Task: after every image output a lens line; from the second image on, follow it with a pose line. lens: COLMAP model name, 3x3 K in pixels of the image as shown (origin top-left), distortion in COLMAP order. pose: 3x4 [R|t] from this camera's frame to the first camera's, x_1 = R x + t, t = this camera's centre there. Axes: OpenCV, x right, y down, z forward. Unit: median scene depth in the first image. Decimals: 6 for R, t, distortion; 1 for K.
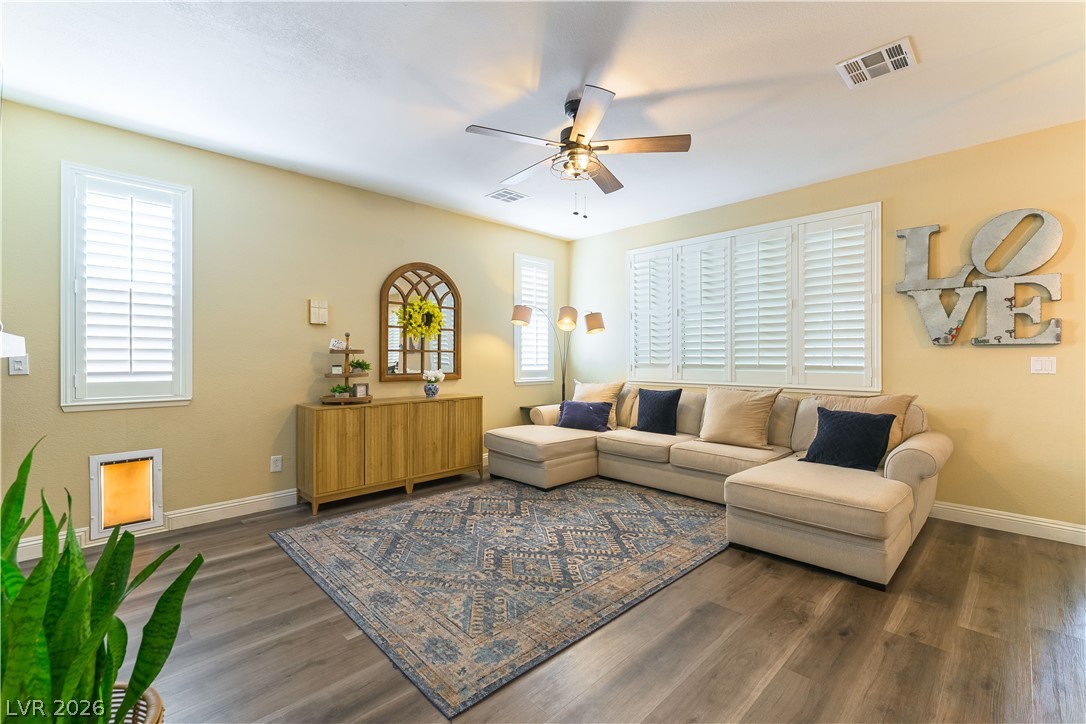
lens RADIAL K [[470.9, 0, 544.4], [0, 470.9, 354.3], [0, 0, 1]] dist [0.003057, -0.000688]
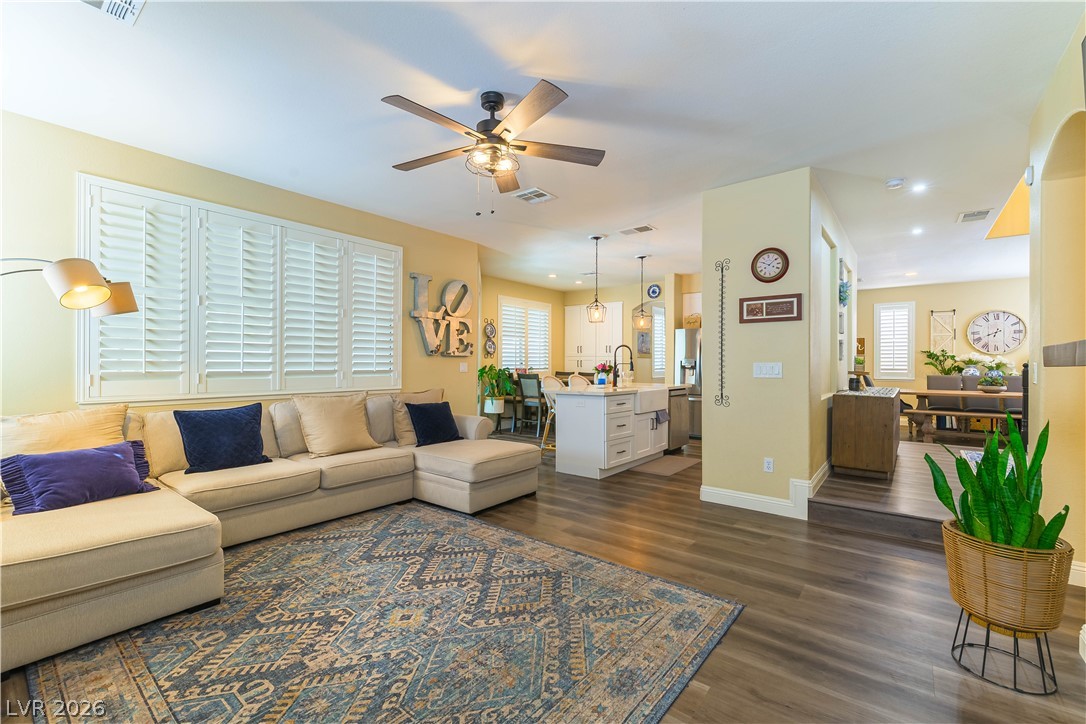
lens RADIAL K [[470.9, 0, 546.2], [0, 470.9, 361.4], [0, 0, 1]] dist [0.003057, -0.000688]
pose [[-0.135384, 0.003624, 0.990787, -0.771313], [-0.010106, 0.999936, -0.005039, 0.004345], [-0.990742, -0.010695, -0.135339, 0.882294]]
